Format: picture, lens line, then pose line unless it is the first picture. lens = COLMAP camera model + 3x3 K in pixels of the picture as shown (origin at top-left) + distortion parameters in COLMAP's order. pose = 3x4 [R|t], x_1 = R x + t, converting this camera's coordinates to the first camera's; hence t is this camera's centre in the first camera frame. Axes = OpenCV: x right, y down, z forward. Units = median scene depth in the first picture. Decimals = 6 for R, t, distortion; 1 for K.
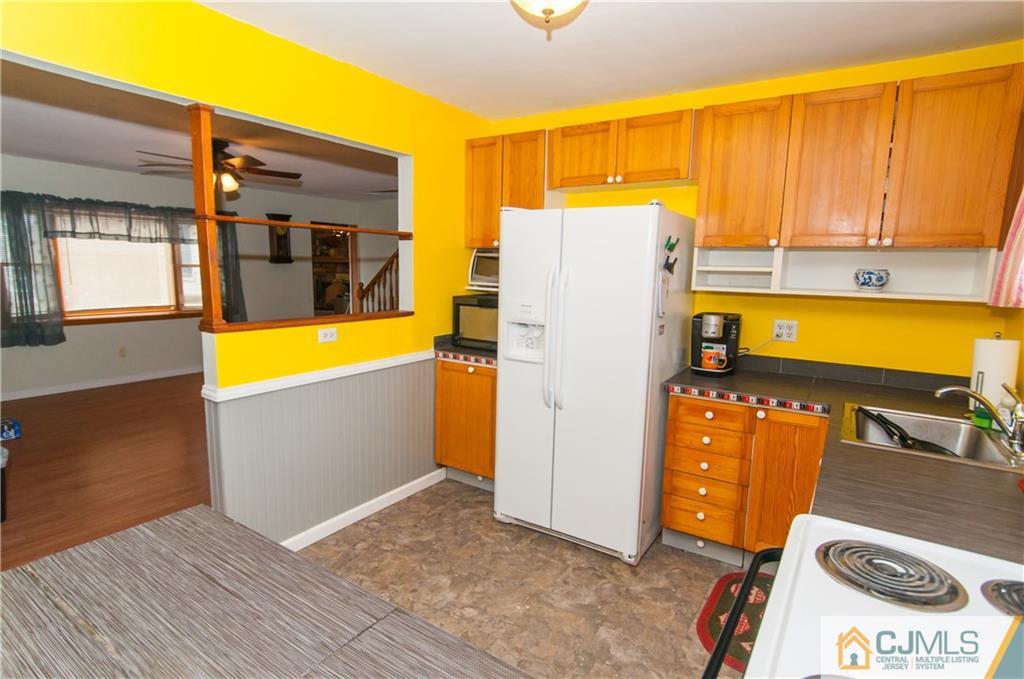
lens RADIAL K [[530.5, 0, 507.9], [0, 530.5, 343.2], [0, 0, 1]] dist [0.010451, -0.011858]
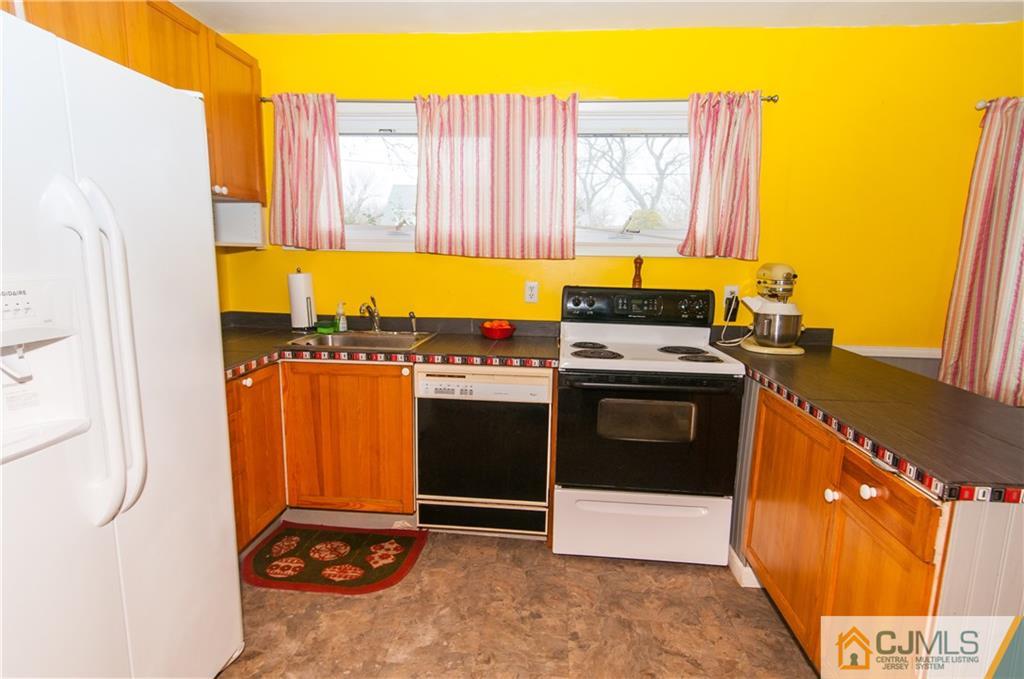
lens RADIAL K [[530.5, 0, 512.7], [0, 530.5, 343.4], [0, 0, 1]] dist [0.010451, -0.011858]
pose [[-0.479639, -0.176006, 0.859632, -0.428110], [0.097002, 0.963036, 0.251301, -0.095153], [-0.872088, 0.203920, -0.444837, 0.892008]]
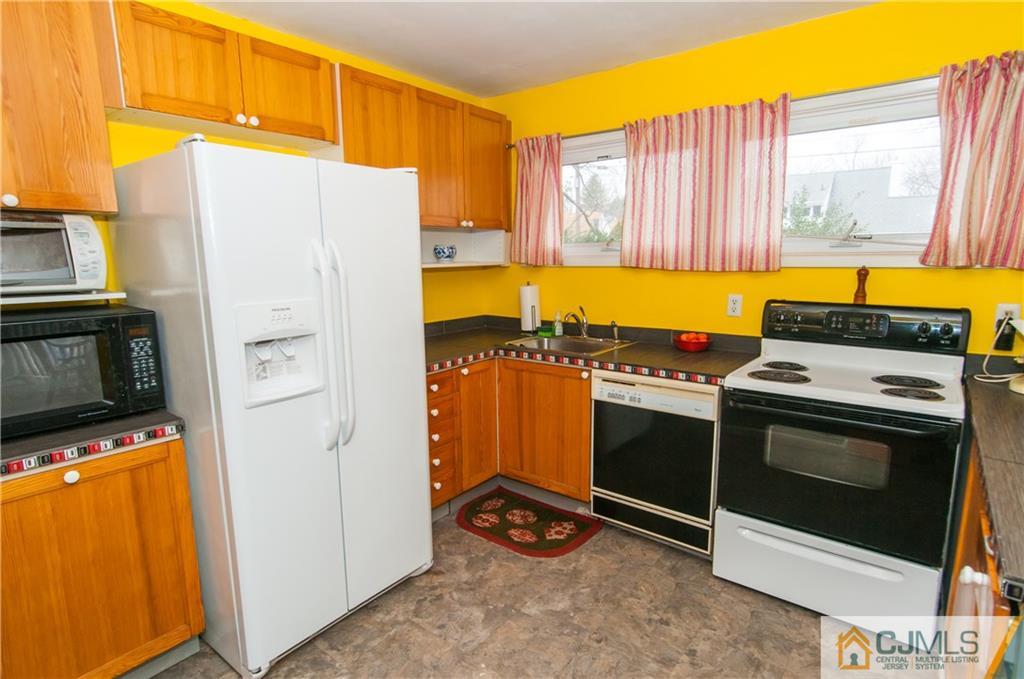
lens RADIAL K [[530.5, 0, 510.6], [0, 530.5, 343.8], [0, 0, 1]] dist [0.010451, -0.011858]
pose [[0.082866, -0.189560, 0.978366, -0.565870], [0.158588, 0.971740, 0.174844, -0.098744], [-0.983861, 0.140668, 0.110586, 0.686451]]
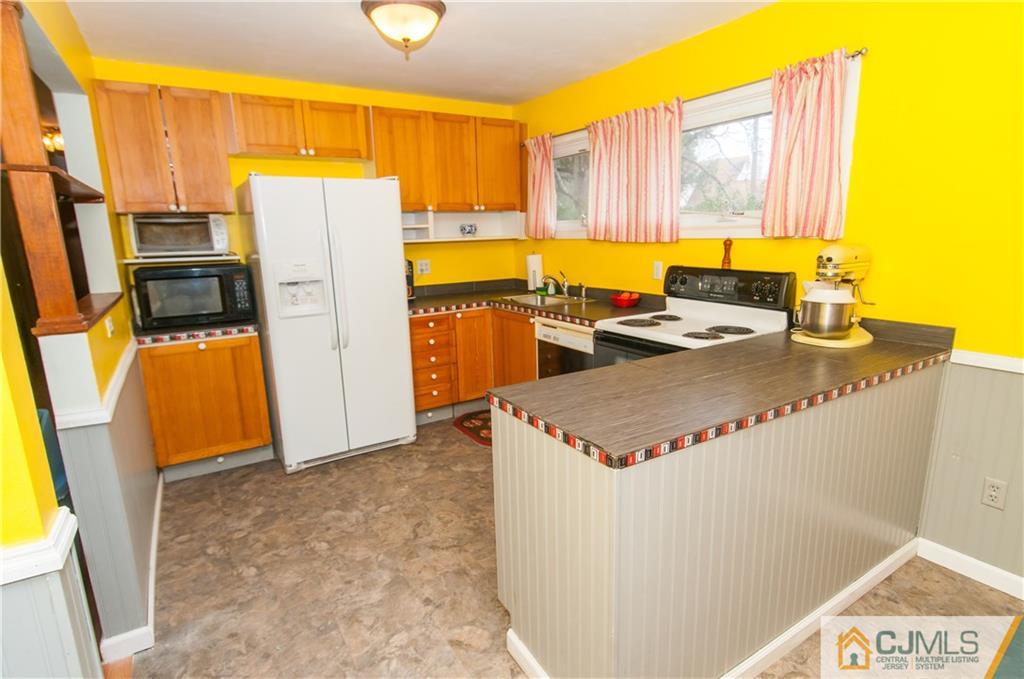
lens RADIAL K [[530.5, 0, 513.3], [0, 530.5, 345.0], [0, 0, 1]] dist [0.010451, -0.011858]
pose [[0.415760, -0.225359, 0.881111, -0.806994], [0.167625, 0.971204, 0.169307, -0.022308], [-0.893893, 0.077305, 0.441564, 0.128276]]
